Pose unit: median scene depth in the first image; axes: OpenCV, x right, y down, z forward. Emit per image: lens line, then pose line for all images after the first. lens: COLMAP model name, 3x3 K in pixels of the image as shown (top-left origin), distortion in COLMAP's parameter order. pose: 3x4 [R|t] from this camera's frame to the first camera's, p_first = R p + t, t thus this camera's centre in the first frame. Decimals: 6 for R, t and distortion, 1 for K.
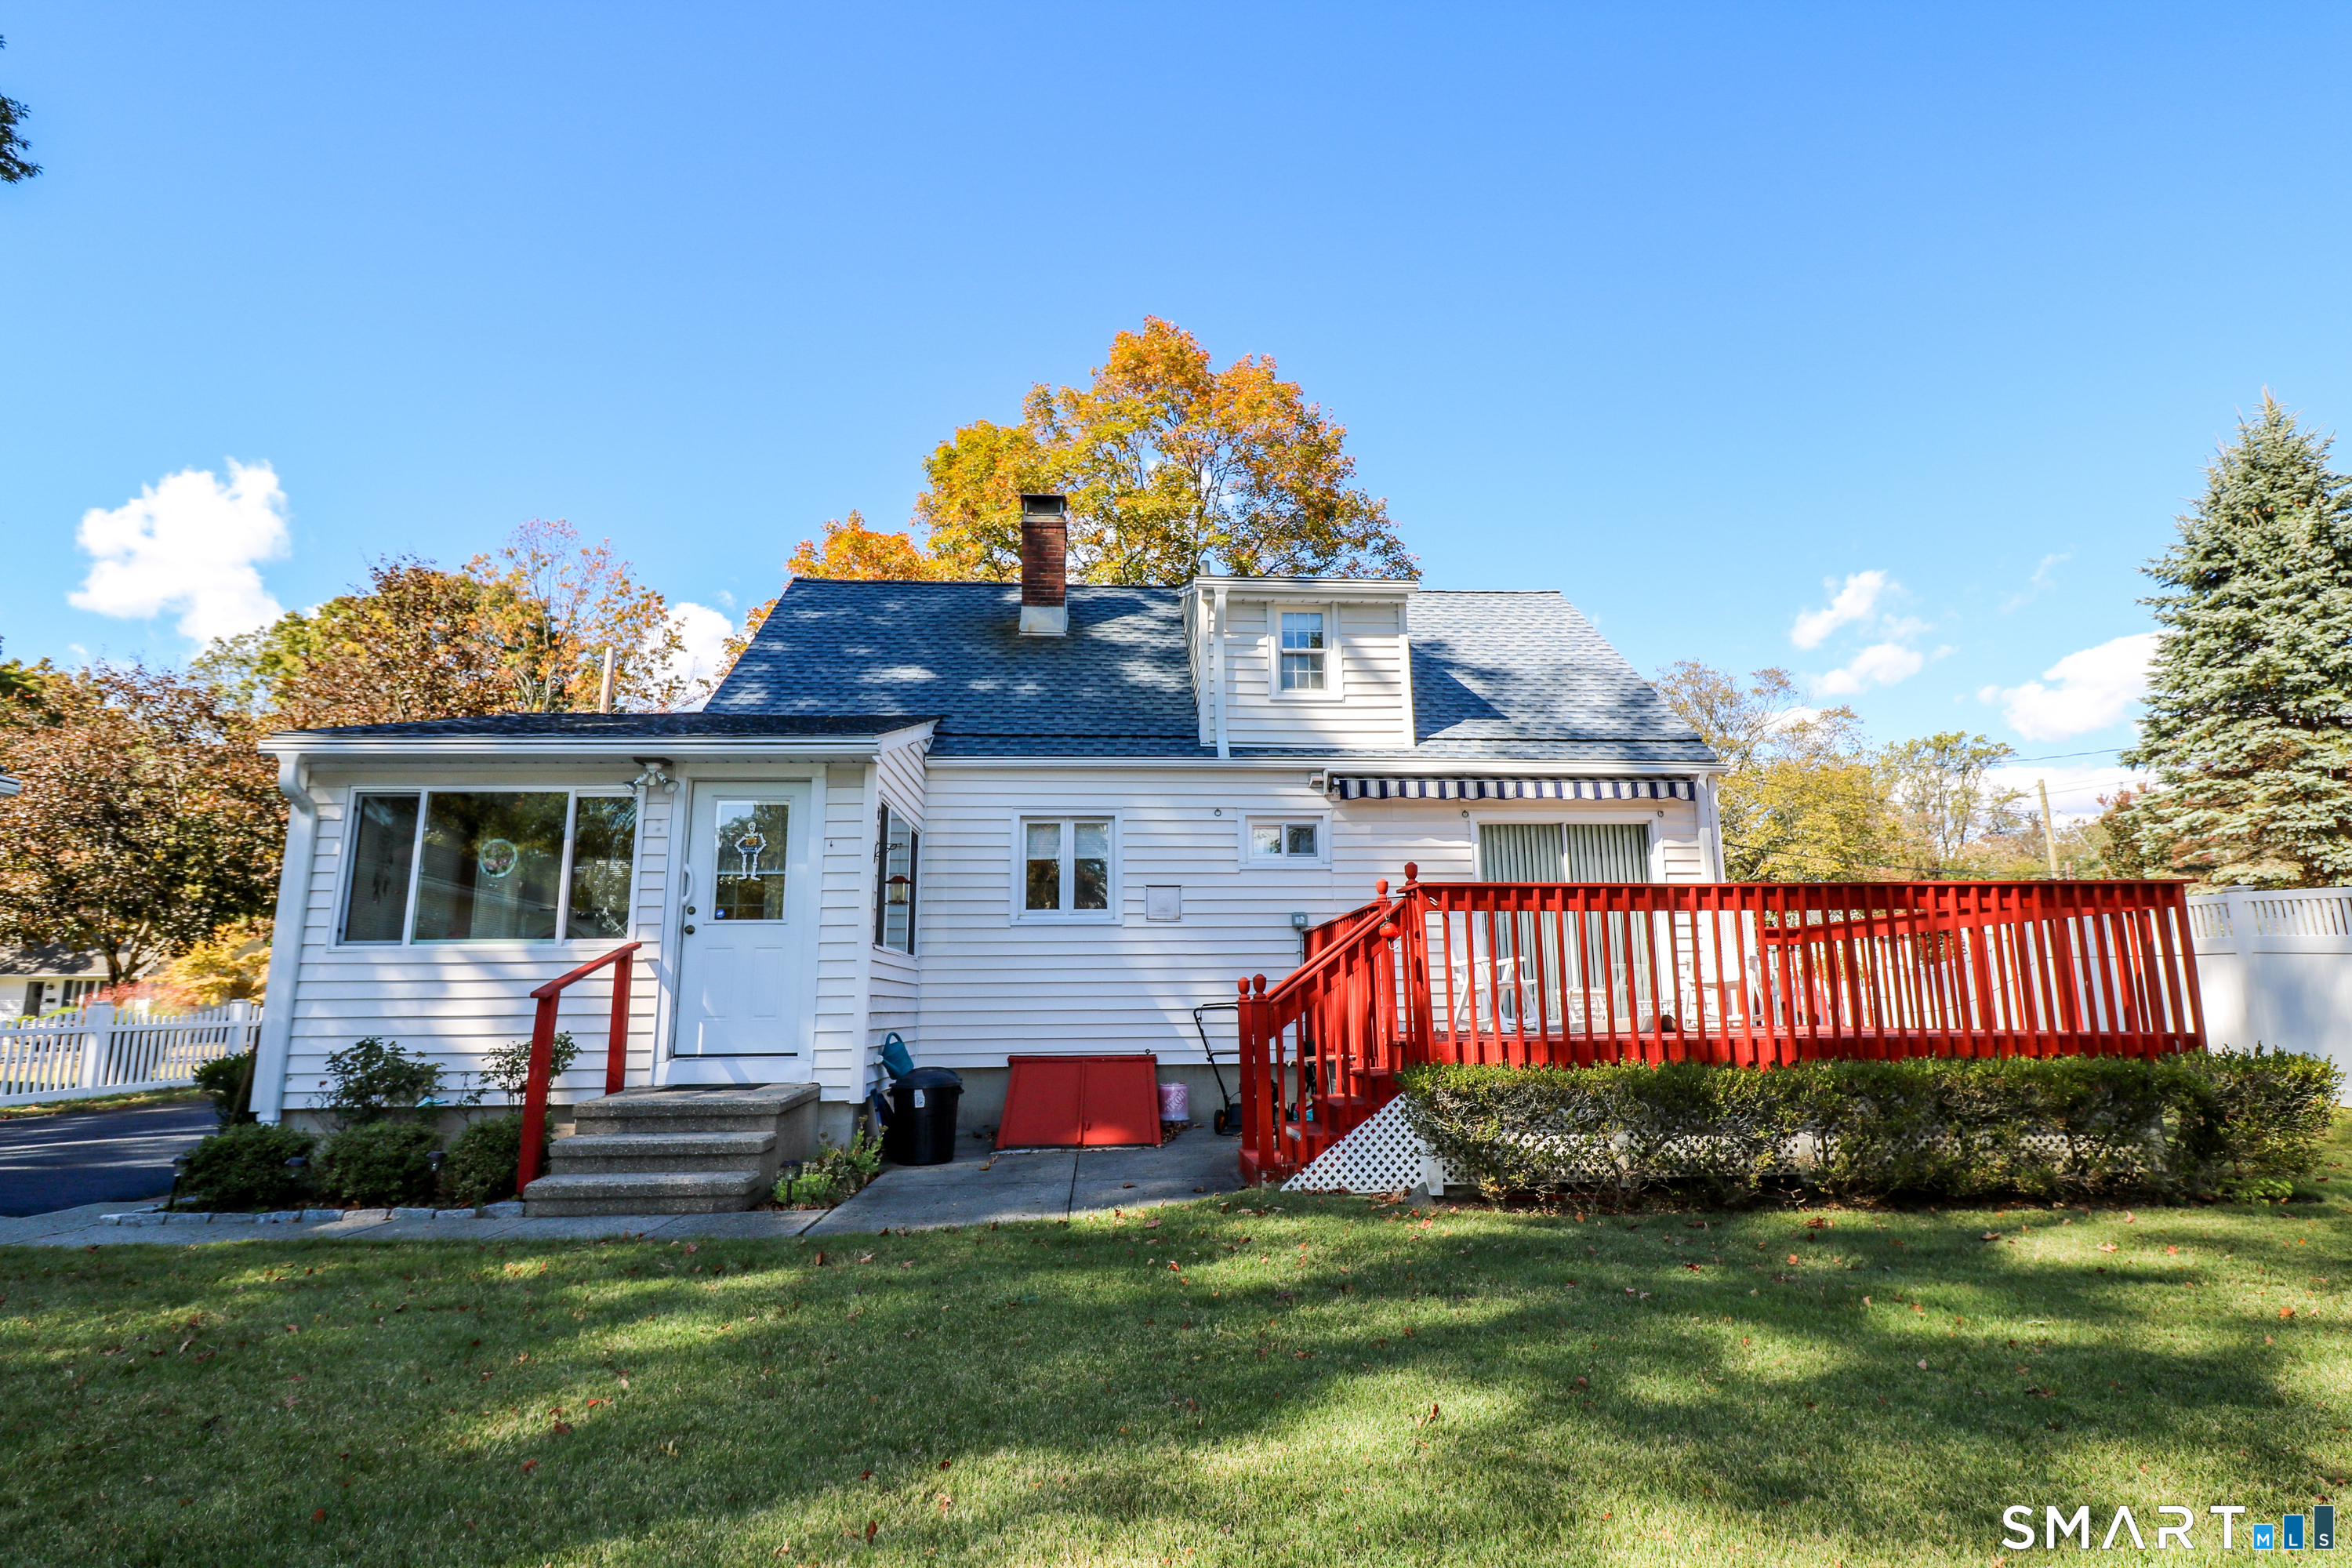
lens RADIAL K [[1183.5, 0, 1177.4], [0, 1183.5, 785.9], [0, 0, 1]] dist [0.001862, 0.000187]
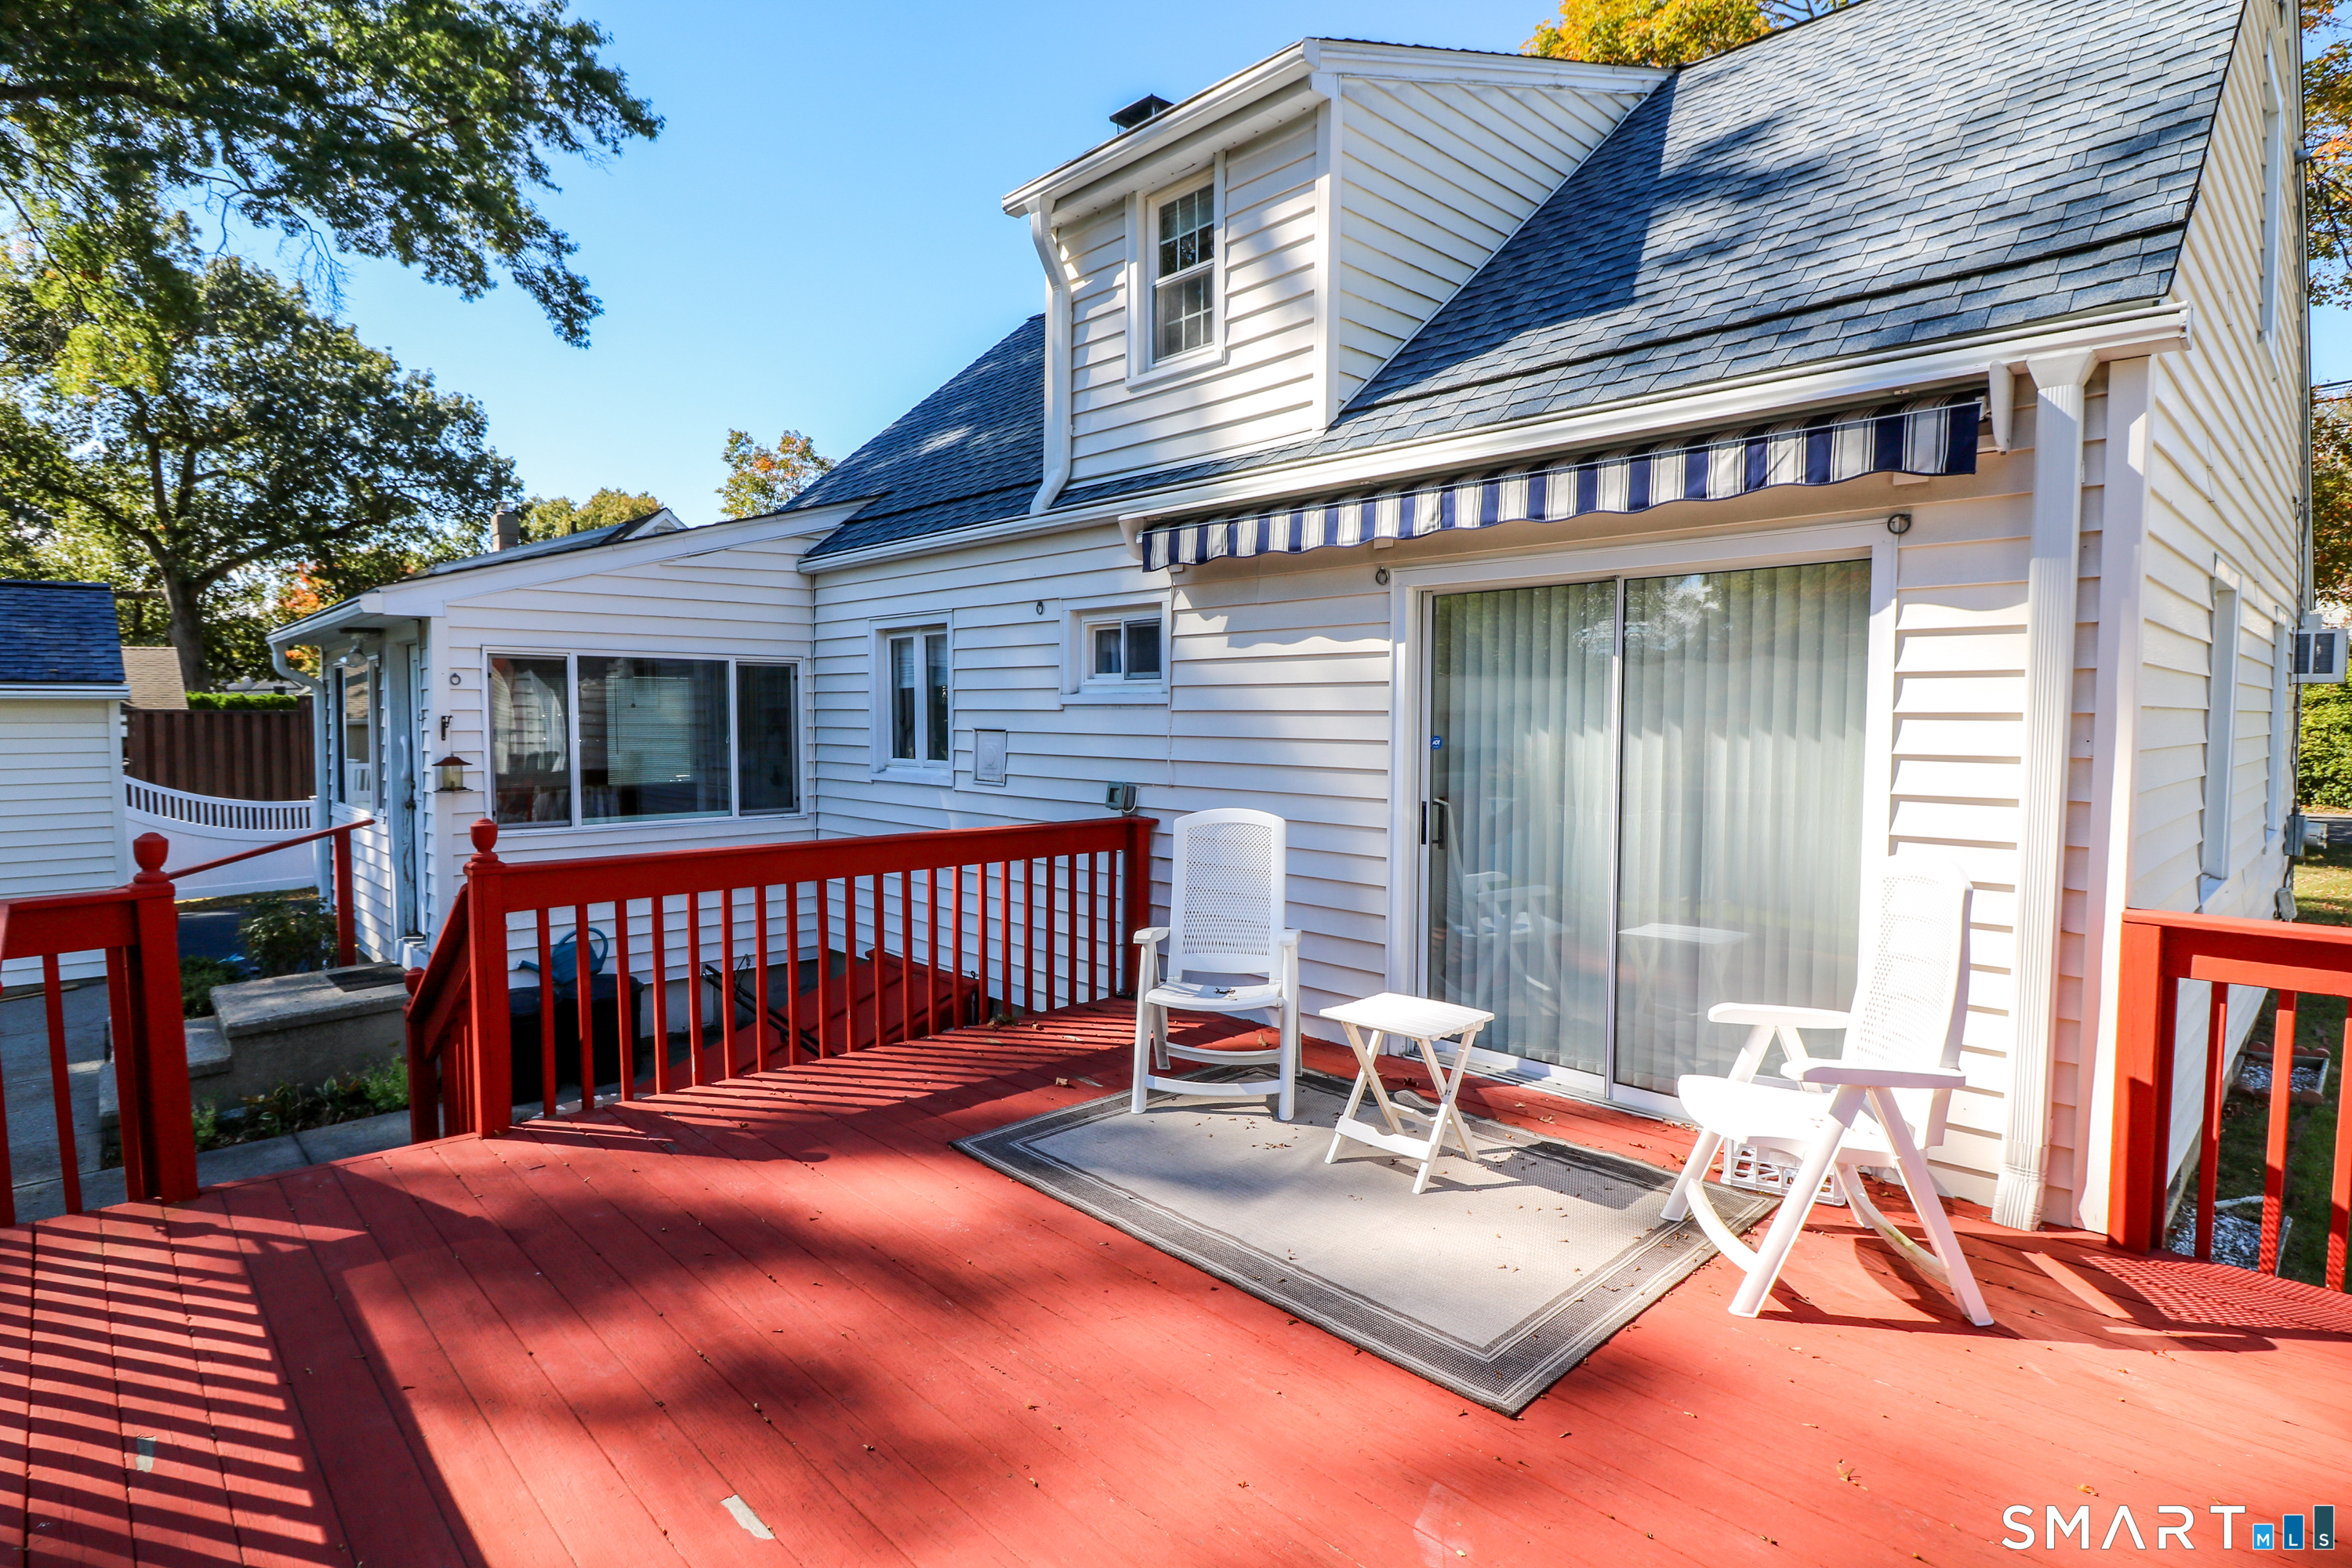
lens RADIAL K [[1183.5, 0, 1174.5], [0, 1183.5, 777.4], [0, 0, 1]] dist [0.001862, 0.000187]
pose [[0.635940, 0.054505, -0.769812, 0.537780], [0.131303, 0.975318, 0.177524, 0.008387], [0.760487, -0.213973, 0.613087, 0.664235]]
